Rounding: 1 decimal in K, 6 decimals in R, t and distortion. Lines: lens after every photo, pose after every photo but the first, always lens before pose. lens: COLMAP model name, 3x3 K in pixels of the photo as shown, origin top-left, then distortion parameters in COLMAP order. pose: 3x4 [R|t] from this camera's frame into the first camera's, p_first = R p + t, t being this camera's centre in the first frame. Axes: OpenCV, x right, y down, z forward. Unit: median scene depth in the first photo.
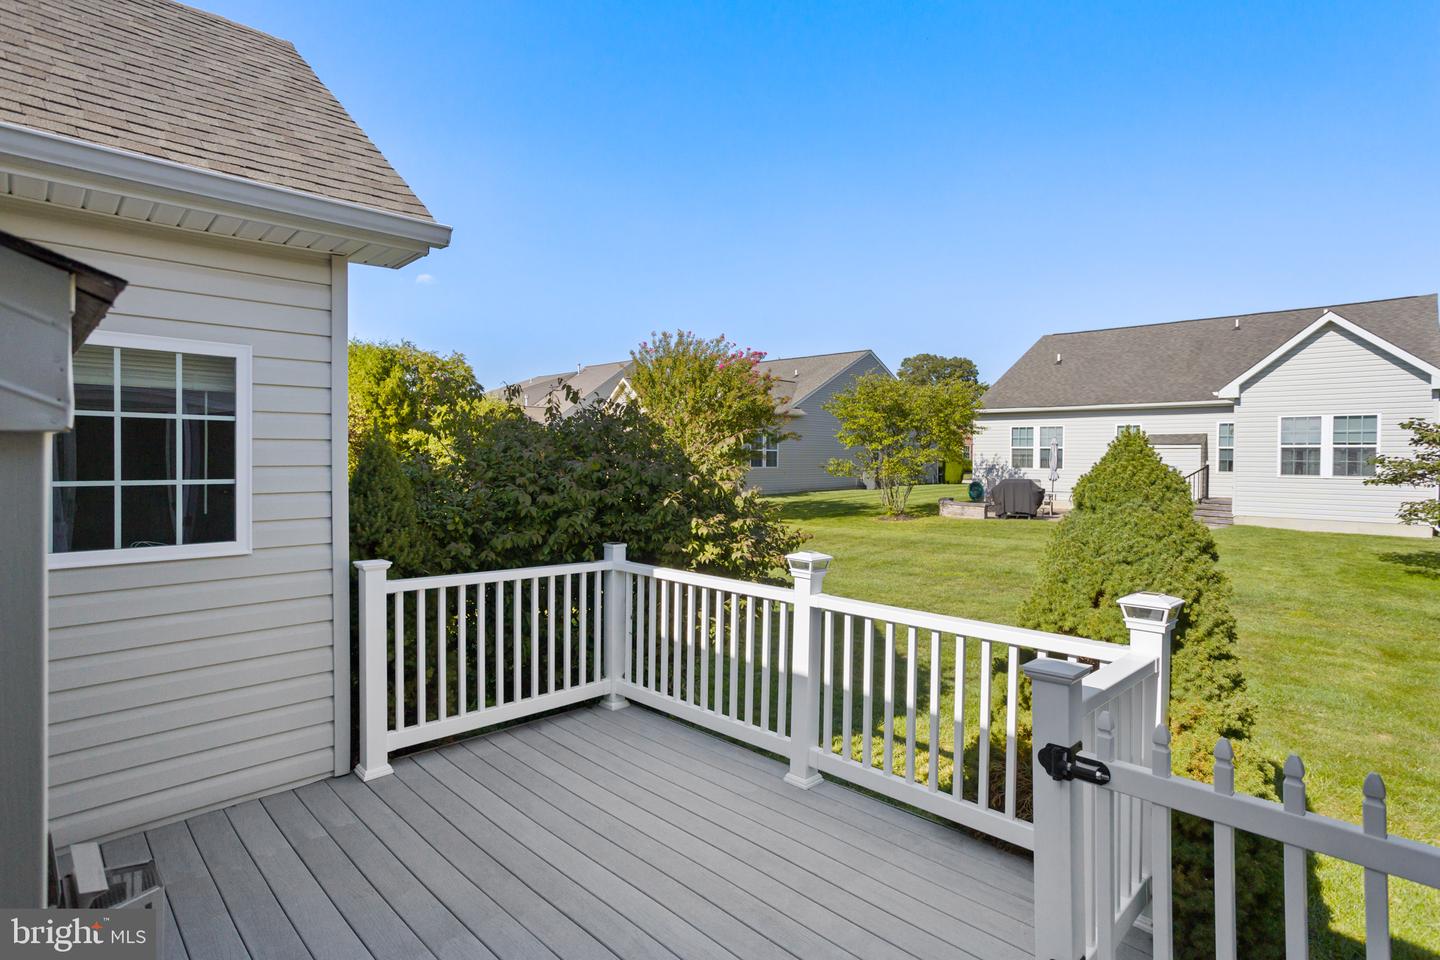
lens RADIAL K [[725.2, 0, 703.4], [0, 725.2, 454.6], [0, 0, 1]] dist [0.001968, 0.000729]
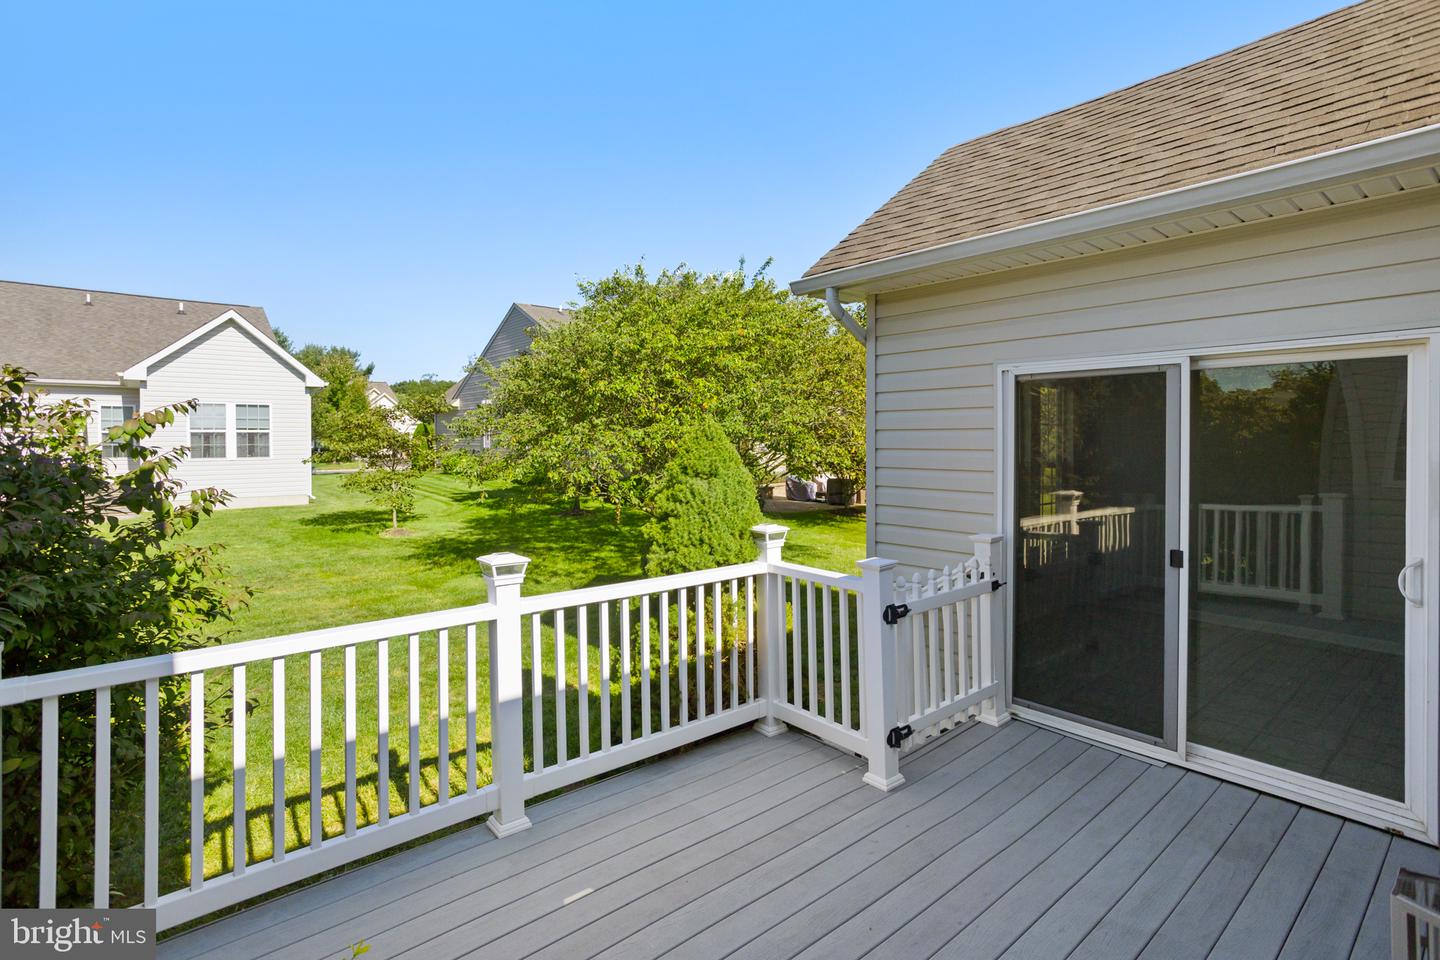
lens RADIAL K [[725.2, 0, 703.4], [0, 725.2, 454.6], [0, 0, 1]] dist [0.001968, 0.000729]
pose [[0.085010, -0.023963, 0.996092, -0.476661], [0.003841, 0.999711, 0.023723, 0.001530], [-0.996373, 0.001809, 0.085077, 0.501557]]
